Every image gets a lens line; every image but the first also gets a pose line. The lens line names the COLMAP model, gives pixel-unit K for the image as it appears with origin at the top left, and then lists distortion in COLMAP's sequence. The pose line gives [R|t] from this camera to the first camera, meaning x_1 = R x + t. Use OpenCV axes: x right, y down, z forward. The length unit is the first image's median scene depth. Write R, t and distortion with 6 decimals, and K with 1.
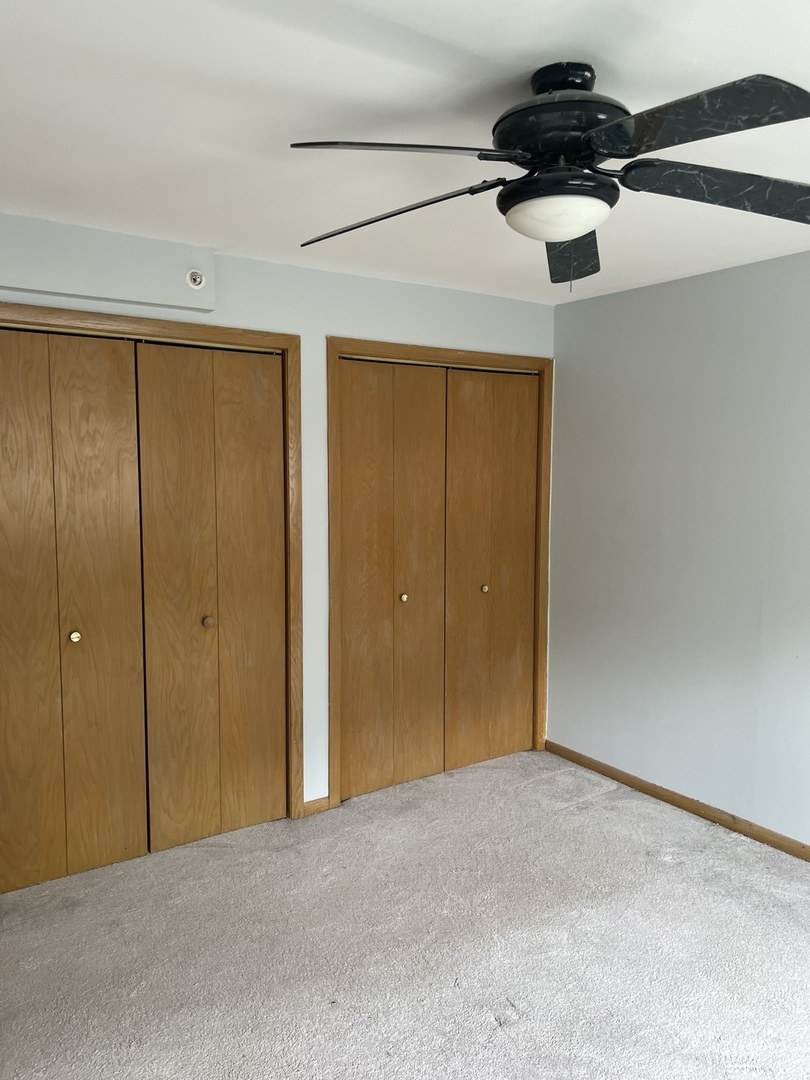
lens RADIAL K [[808.2, 0, 403.3], [0, 808.2, 545.2], [0, 0, 1]] dist [0.084305, -0.102430]
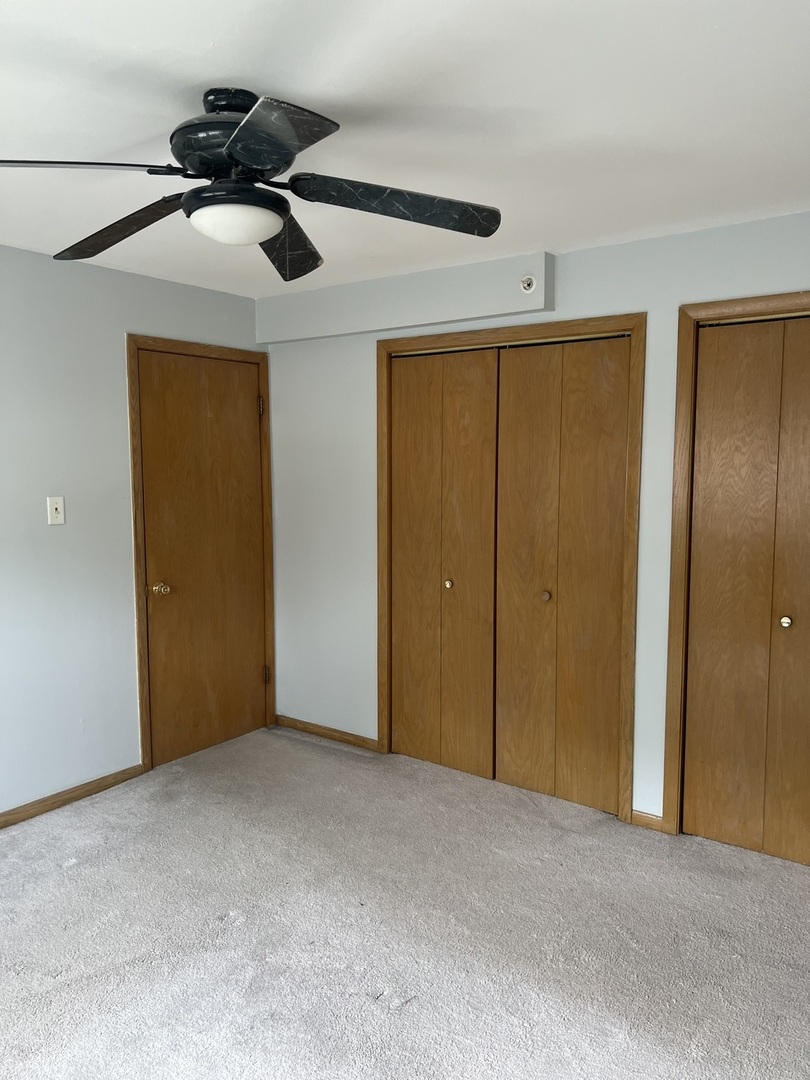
lens RADIAL K [[822.8, 0, 396.5], [0, 822.8, 541.7], [0, 0, 1]] dist [0.093660, -0.101782]
pose [[0.315458, 0.098095, -0.943856, 0.738112], [-0.093006, 0.993050, 0.072123, -0.039204], [0.944371, 0.065032, 0.322389, 0.452997]]
